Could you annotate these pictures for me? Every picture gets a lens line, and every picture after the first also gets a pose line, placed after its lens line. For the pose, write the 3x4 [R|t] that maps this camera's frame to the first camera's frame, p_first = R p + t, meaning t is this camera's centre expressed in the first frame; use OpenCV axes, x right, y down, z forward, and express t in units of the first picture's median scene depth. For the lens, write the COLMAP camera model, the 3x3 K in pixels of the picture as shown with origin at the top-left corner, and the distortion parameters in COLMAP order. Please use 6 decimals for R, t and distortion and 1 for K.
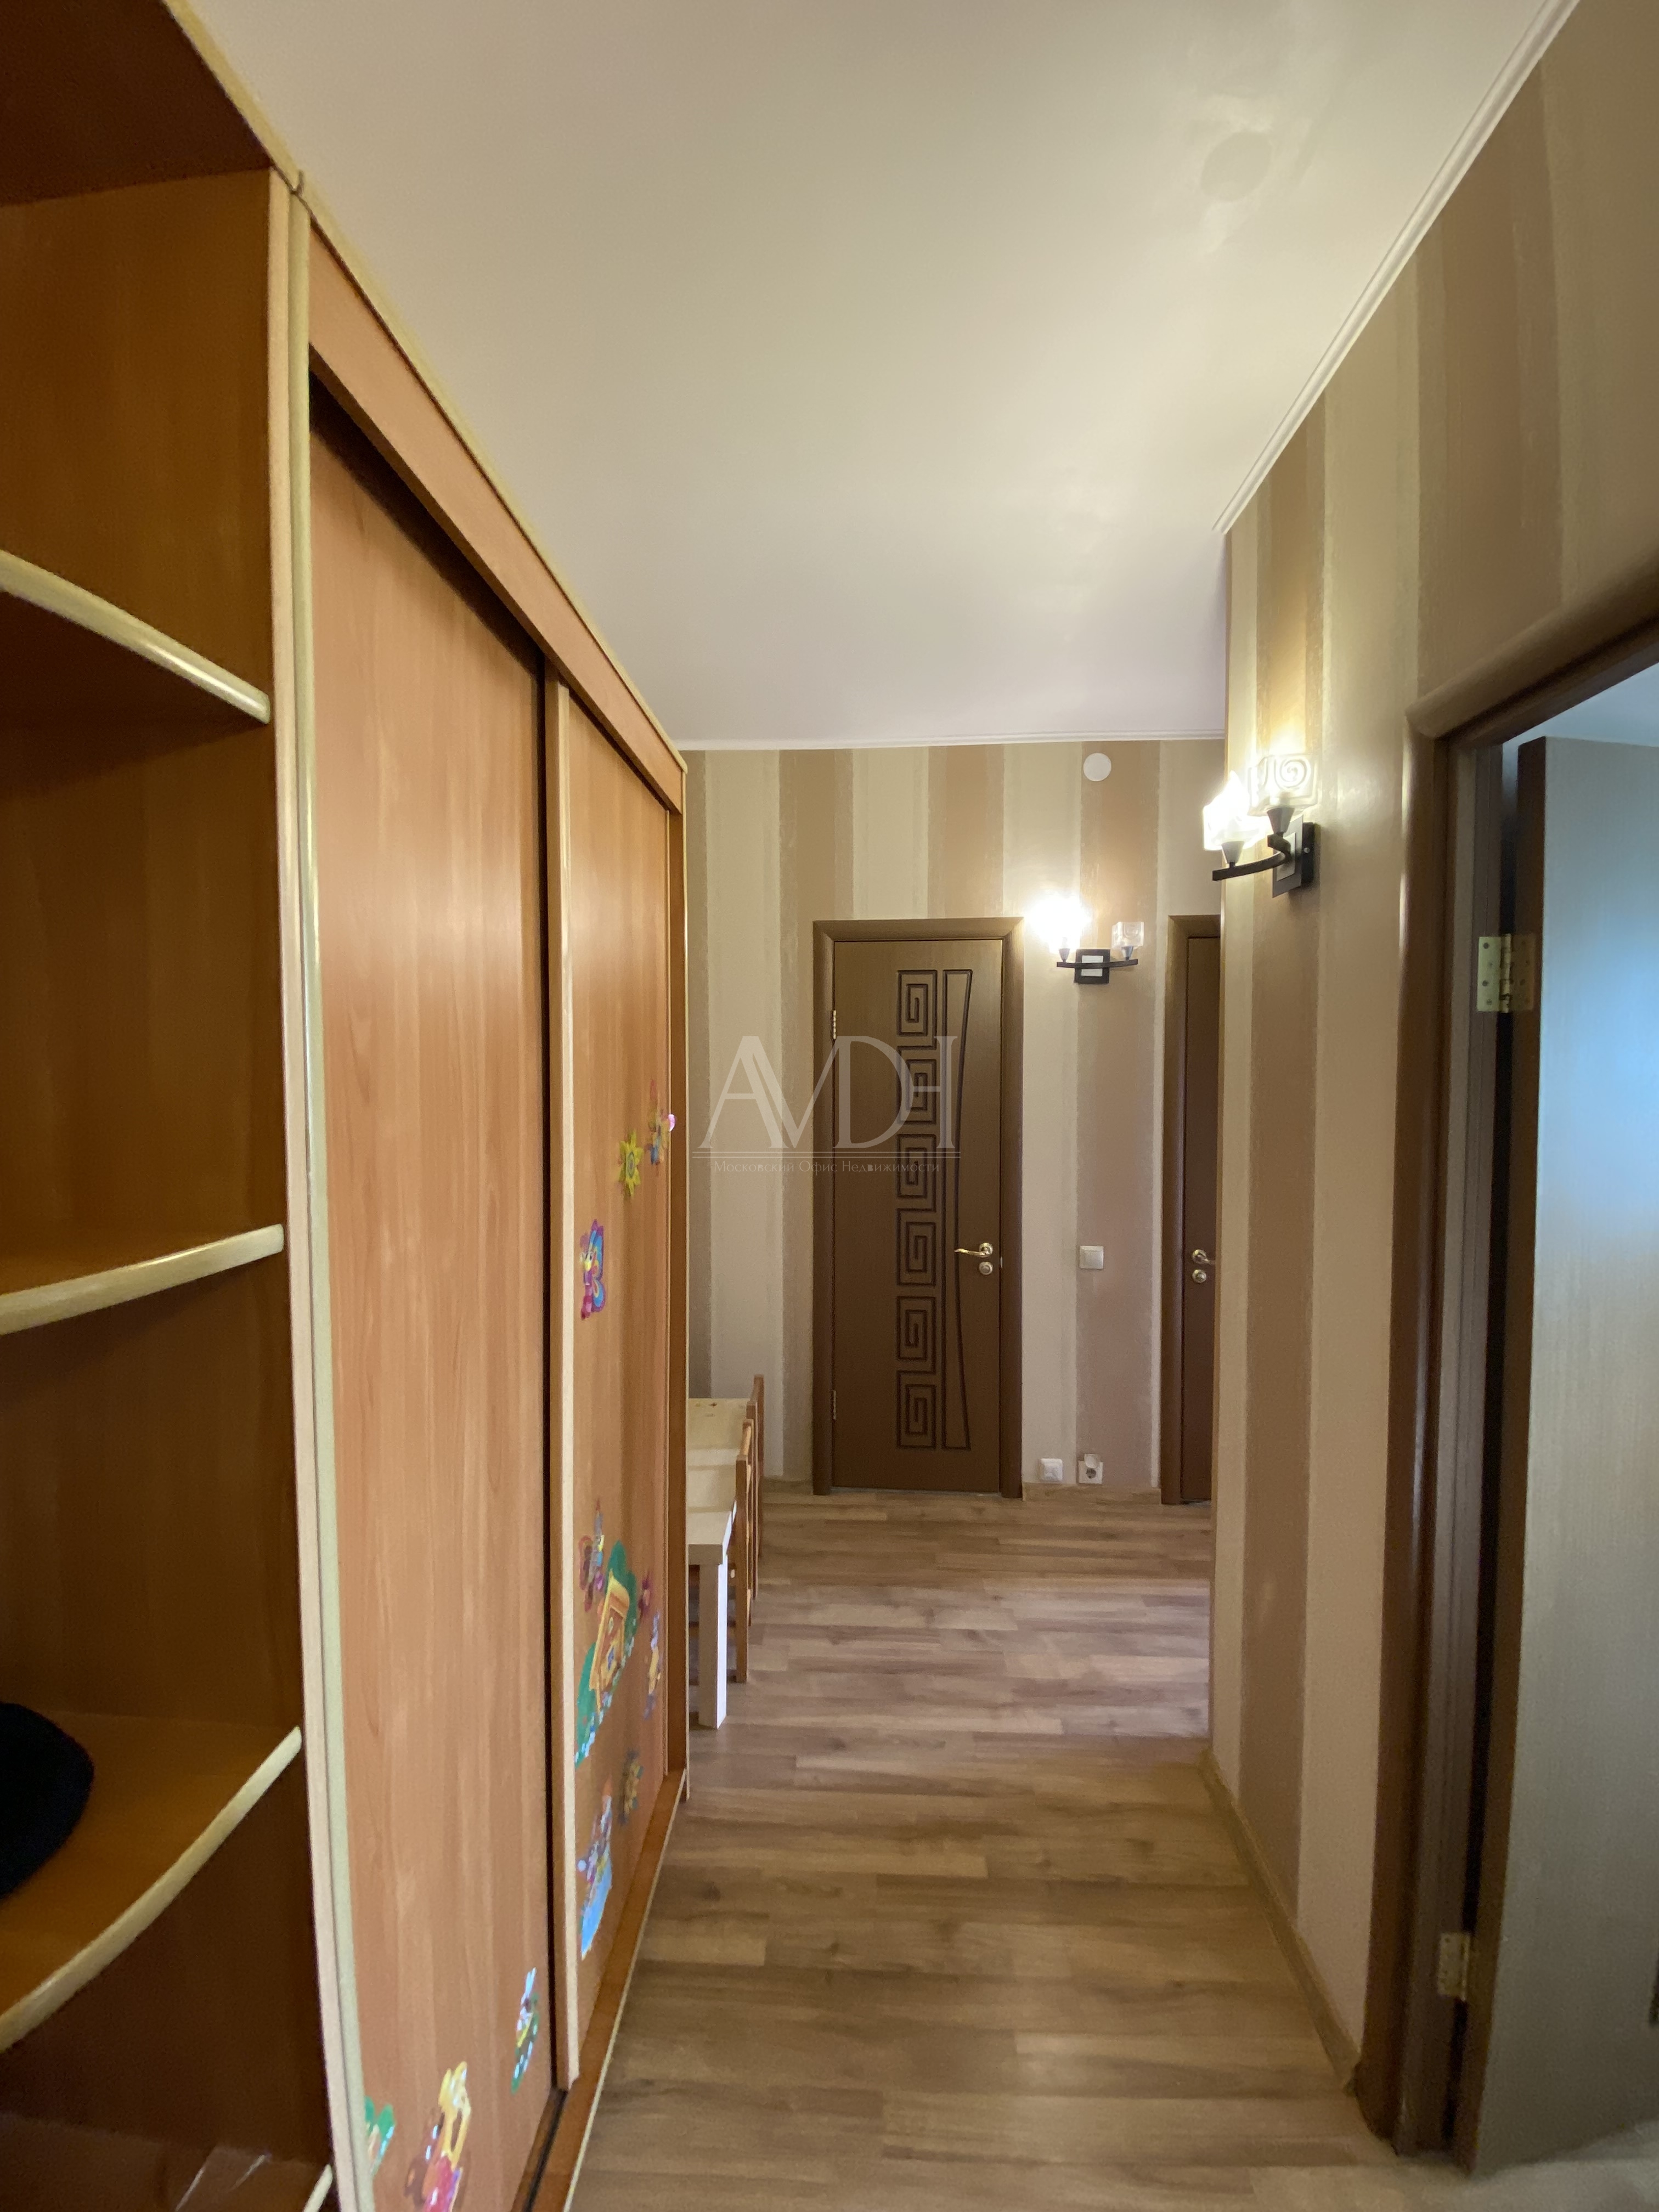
lens RADIAL K [[889.4, 0, 829.5], [0, 889.4, 1106.0], [0, 0, 1]] dist [0.023558, -0.024465]
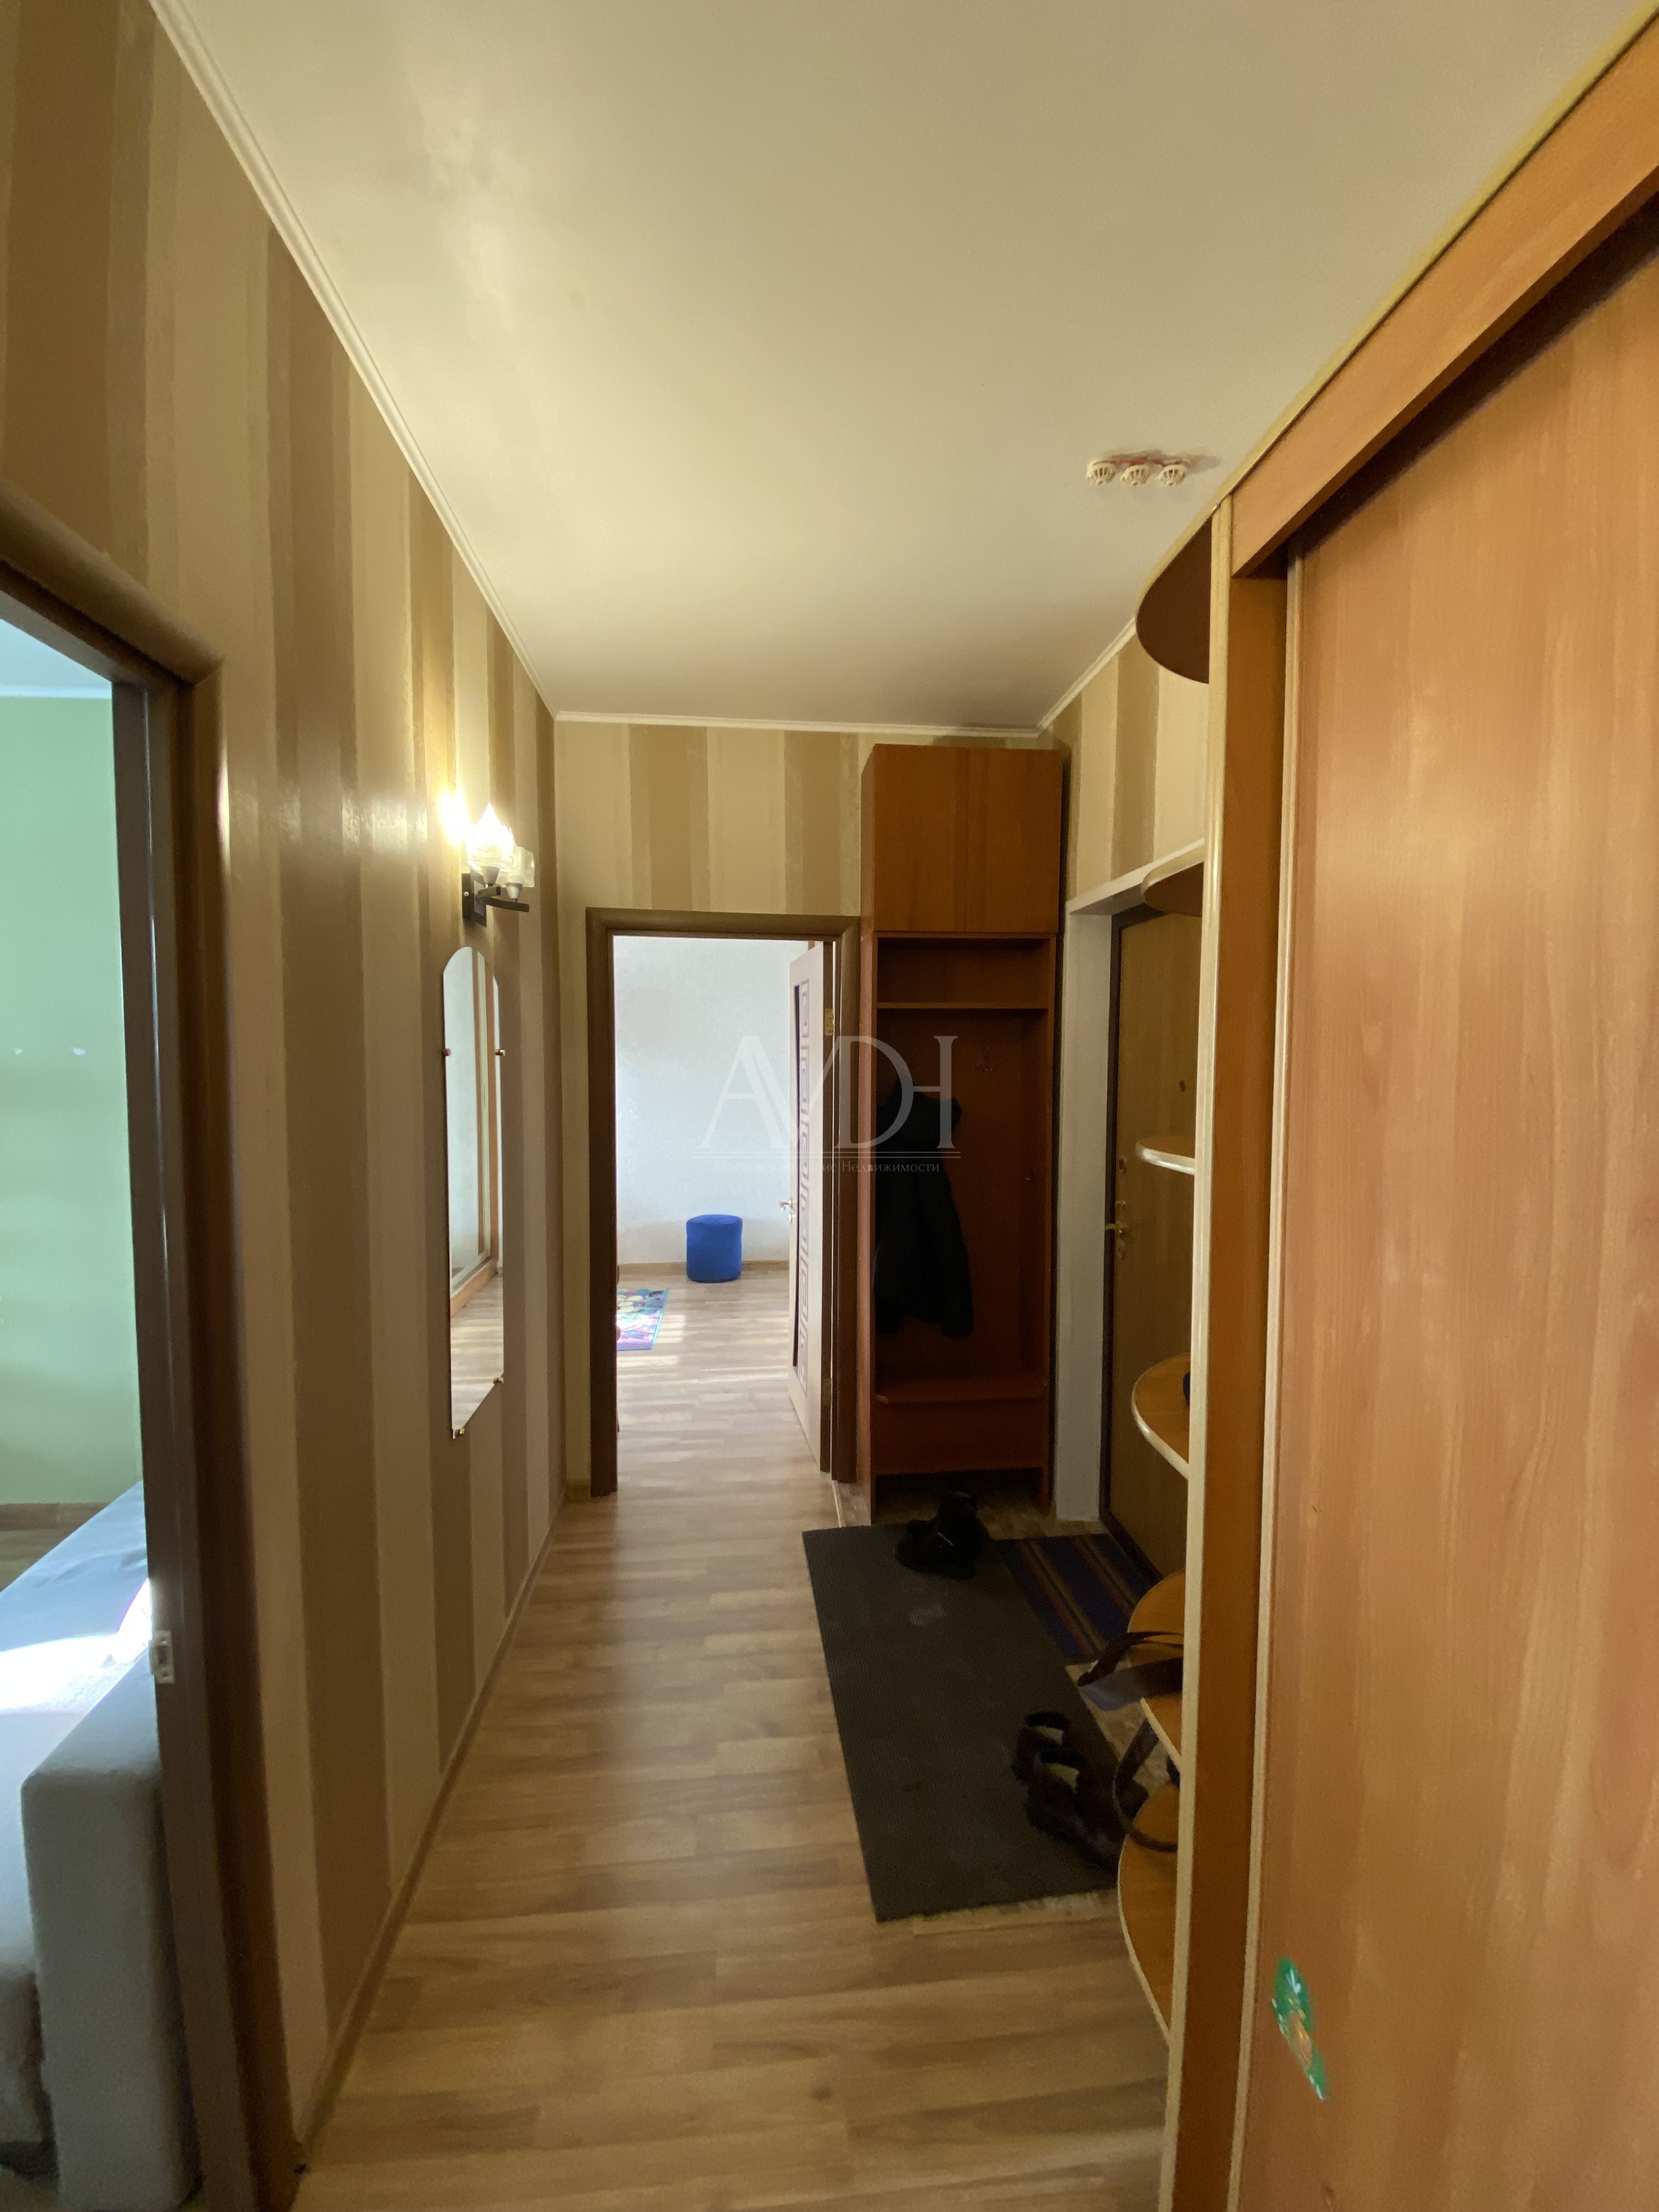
lens RADIAL K [[889.4, 0, 829.5], [0, 889.4, 1106.0], [0, 0, 1]] dist [0.023558, -0.024465]
pose [[-0.989856, 0.009542, -0.141754, 0.221609], [-0.006103, 0.993966, 0.109522, -0.104212], [0.141944, 0.109276, -0.983825, 1.776839]]
